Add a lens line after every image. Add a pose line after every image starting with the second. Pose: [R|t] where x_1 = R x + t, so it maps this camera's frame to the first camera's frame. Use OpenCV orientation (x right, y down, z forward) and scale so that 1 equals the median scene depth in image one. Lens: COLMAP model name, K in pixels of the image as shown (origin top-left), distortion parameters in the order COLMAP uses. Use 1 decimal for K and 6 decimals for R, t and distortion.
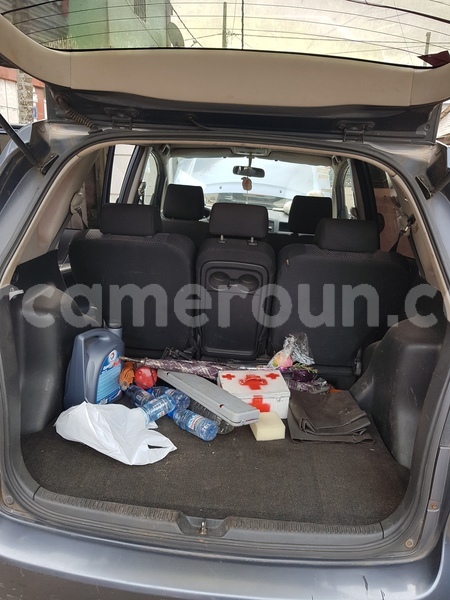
lens RADIAL K [[486.9, 0, 225.0], [0, 486.9, 300.0], [0, 0, 1]] dist [-0.051326, -0.002822]
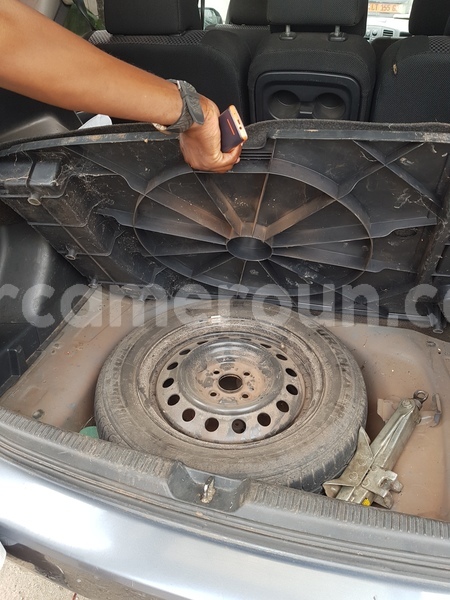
lens RADIAL K [[486.9, 0, 225.0], [0, 486.9, 300.0], [0, 0, 1]] dist [-0.051326, -0.002822]
pose [[0.973371, 0.066267, -0.219450, 0.104719], [0.000293, 0.956945, 0.290269, 0.033422], [0.229237, -0.282604, 0.931443, 0.466420]]
